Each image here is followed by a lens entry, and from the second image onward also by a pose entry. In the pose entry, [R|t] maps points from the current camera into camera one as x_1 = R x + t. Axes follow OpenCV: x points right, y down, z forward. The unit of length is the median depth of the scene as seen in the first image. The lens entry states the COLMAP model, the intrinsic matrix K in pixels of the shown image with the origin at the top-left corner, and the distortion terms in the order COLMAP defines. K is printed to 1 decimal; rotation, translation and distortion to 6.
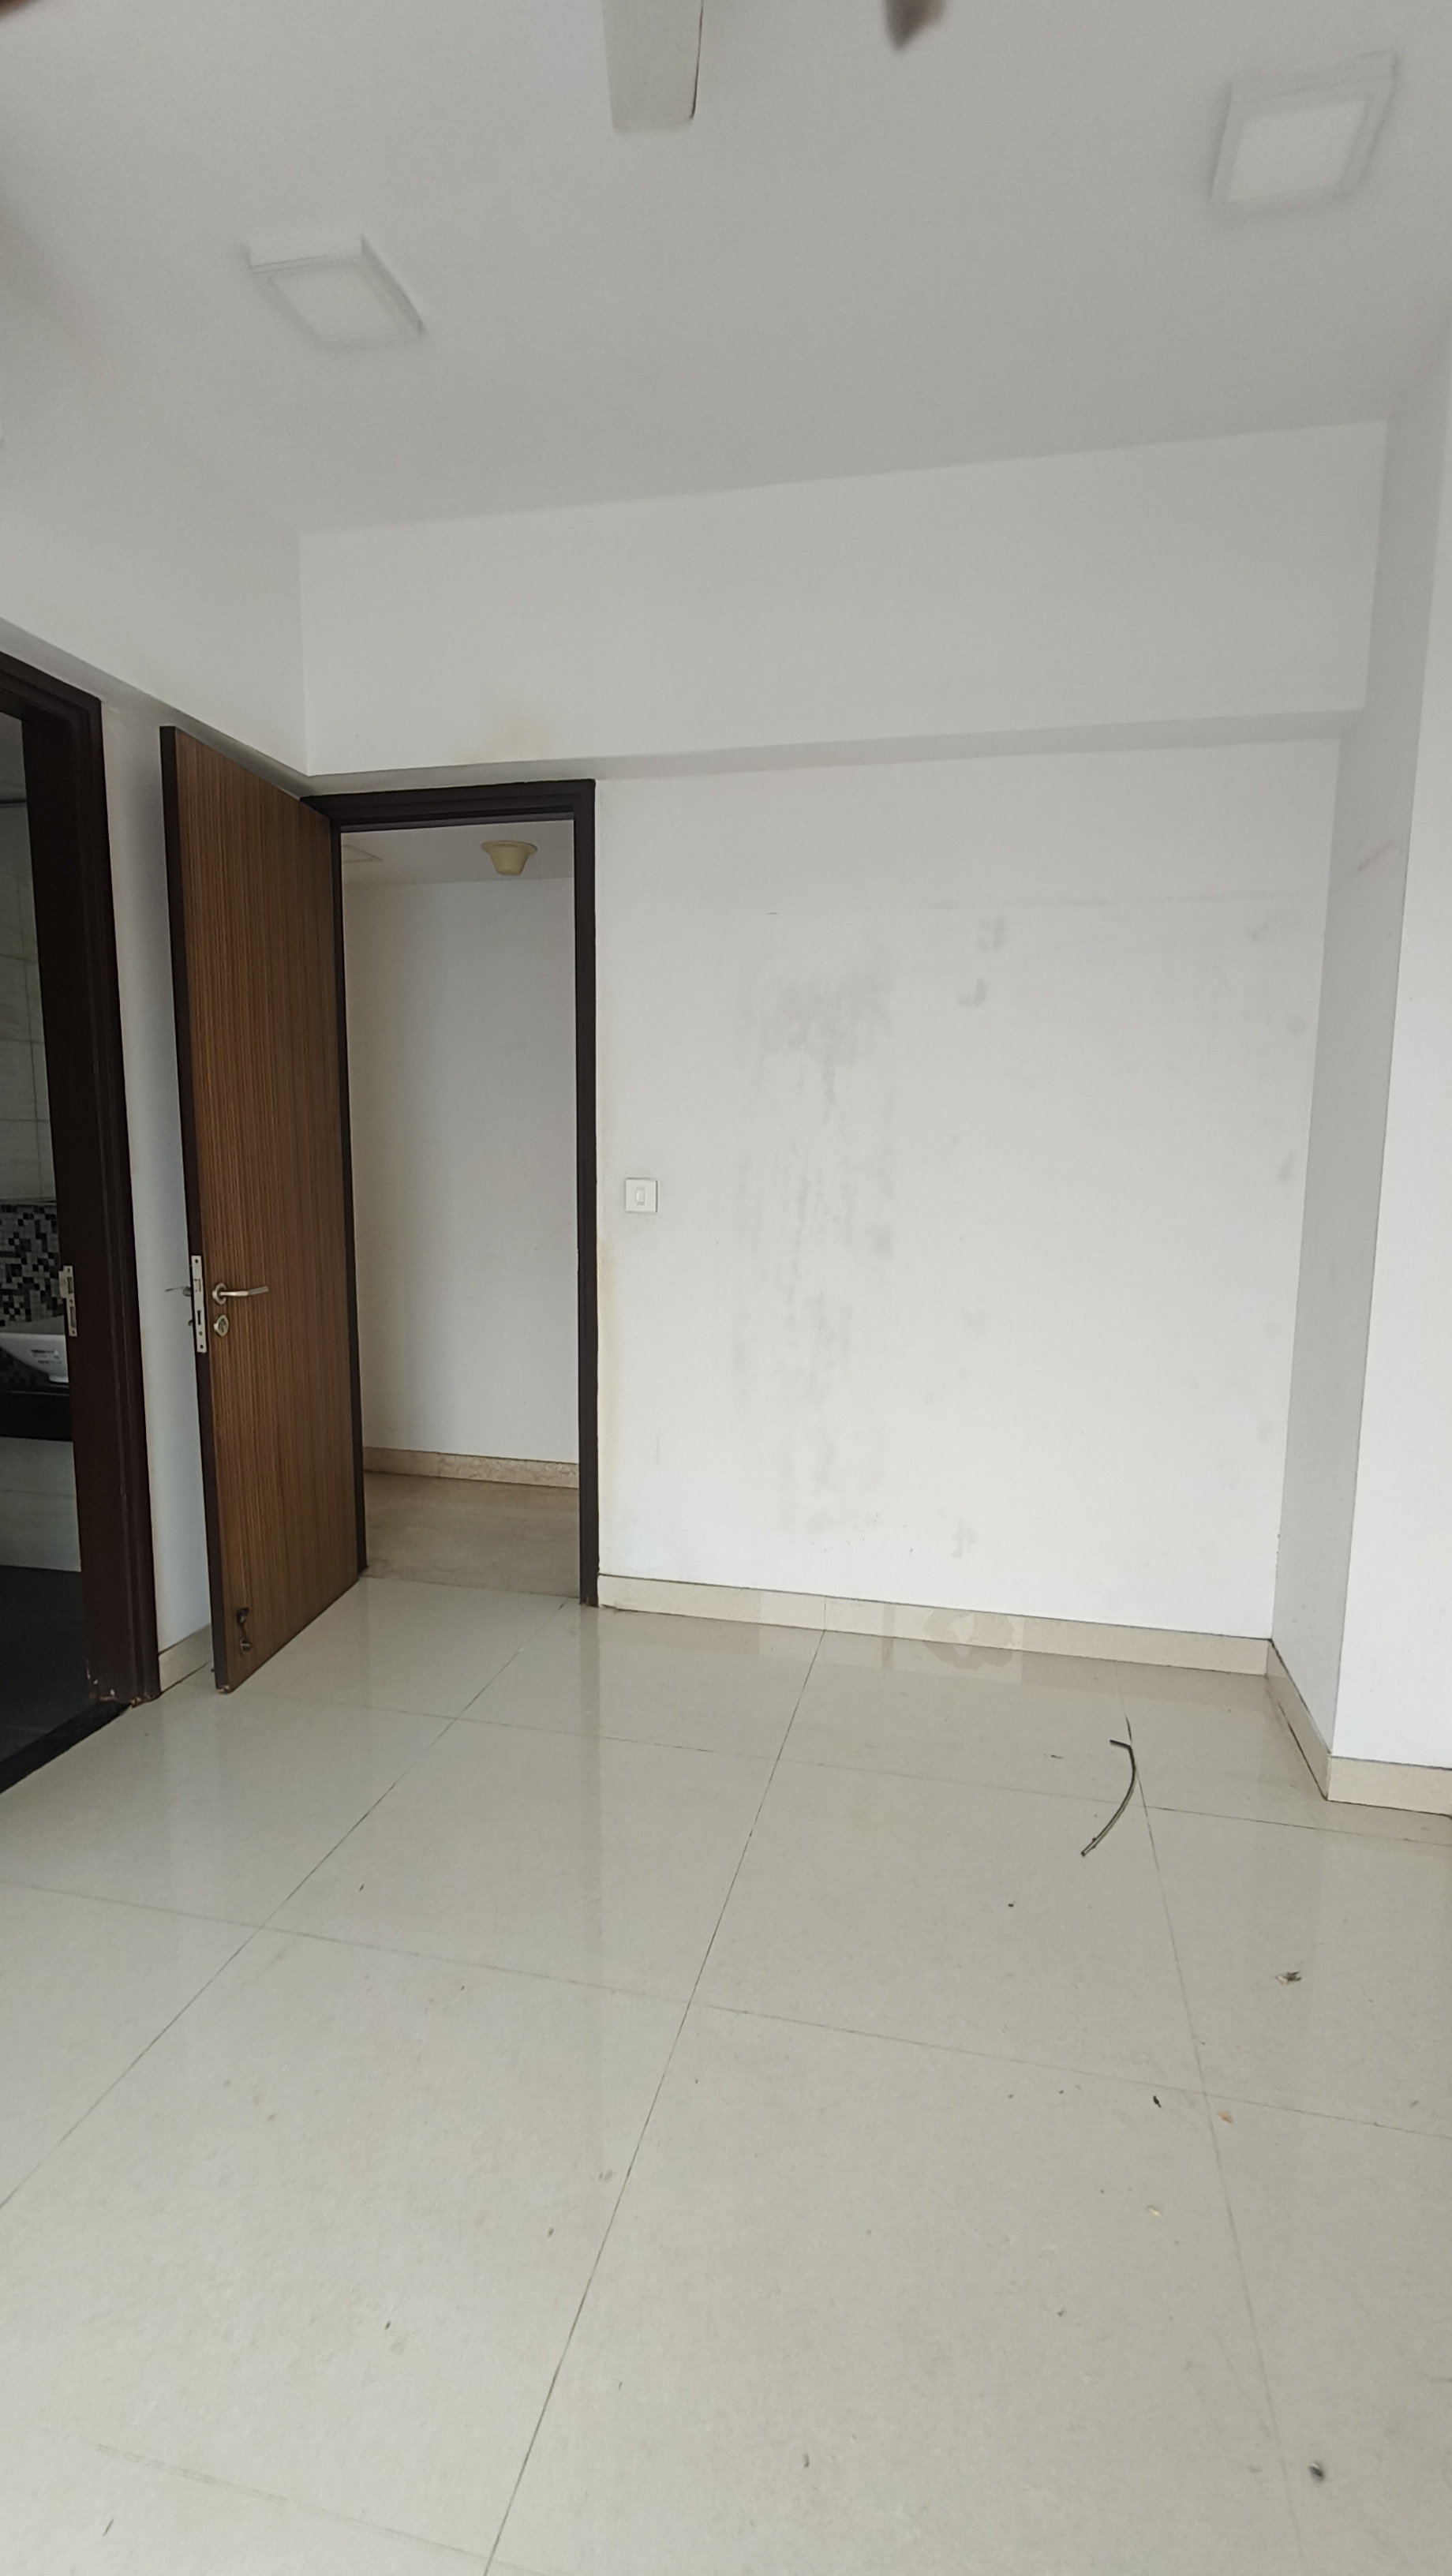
lens RADIAL K [[1211.2, 0, 749.2], [0, 1211.2, 1303.0], [0, 0, 1]] dist [0.001796, 0.001698]
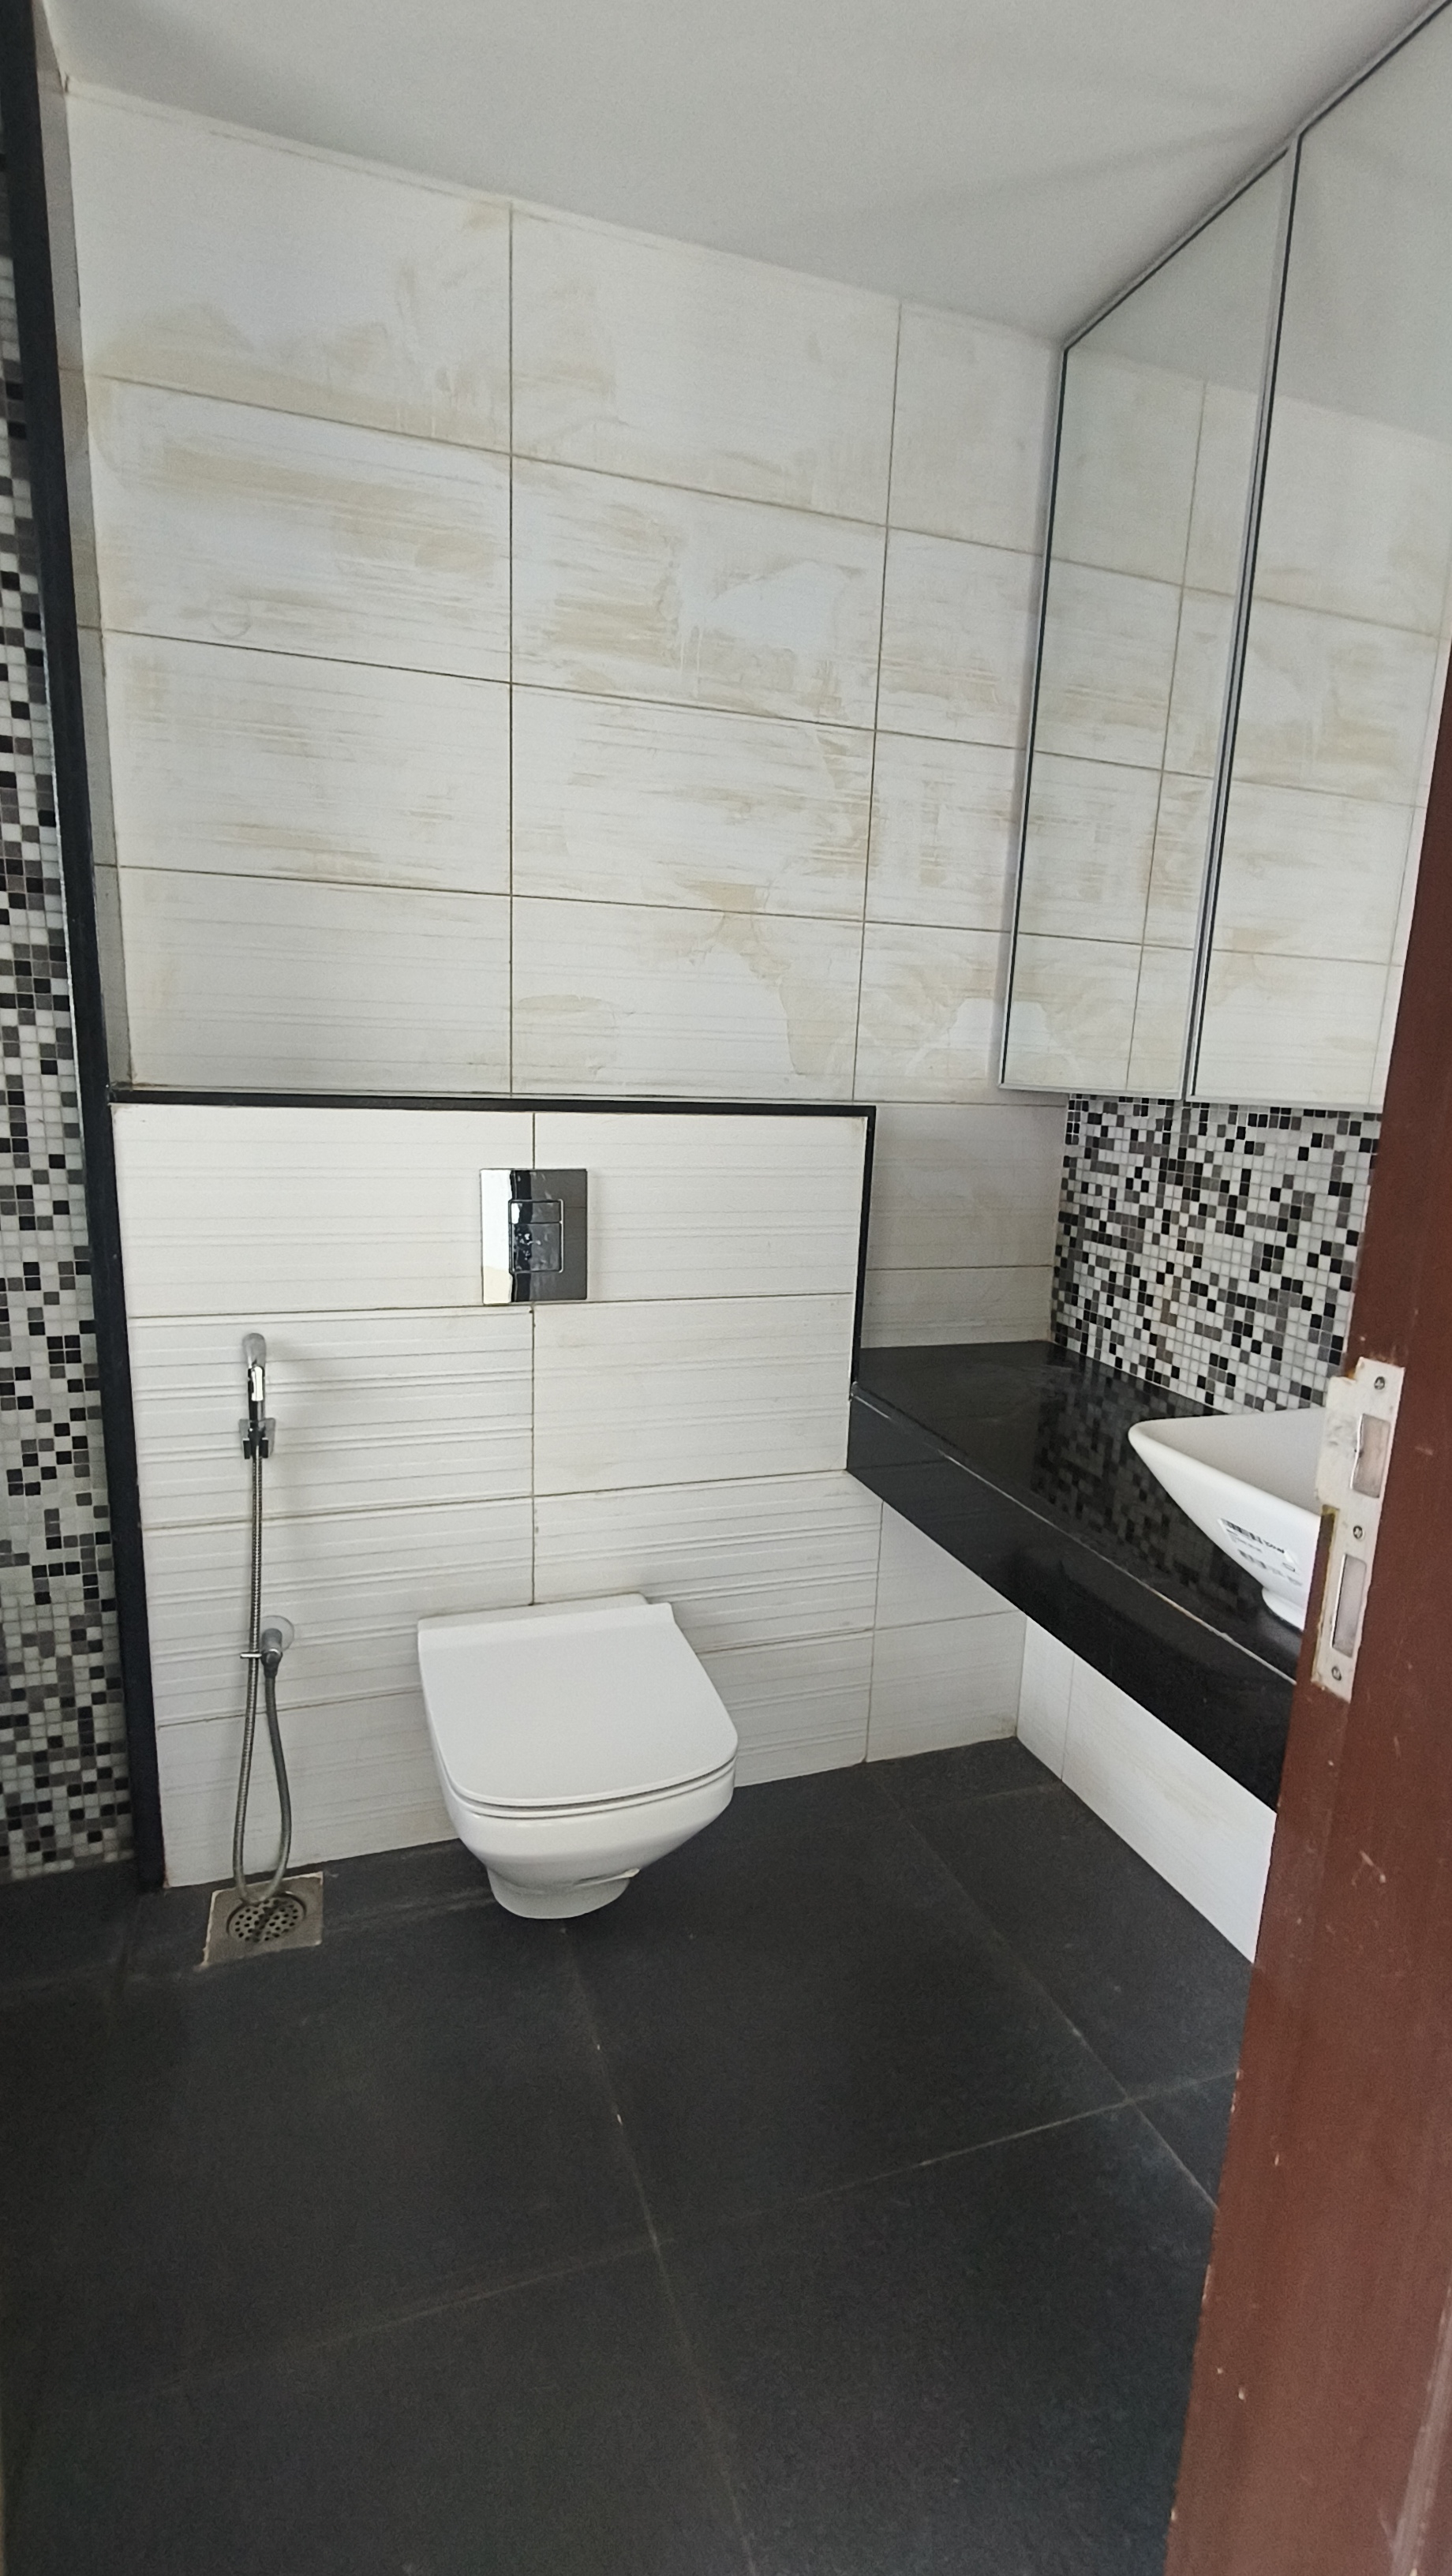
lens RADIAL K [[1211.2, 0, 733.6], [0, 1211.2, 1310.9], [0, 0, 1]] dist [0.001796, 0.001698]
pose [[0.525780, 0.199434, -0.826911, -0.337788], [-0.152384, 0.978484, 0.139099, -0.040242], [0.836860, 0.052873, 0.544858, 0.594875]]
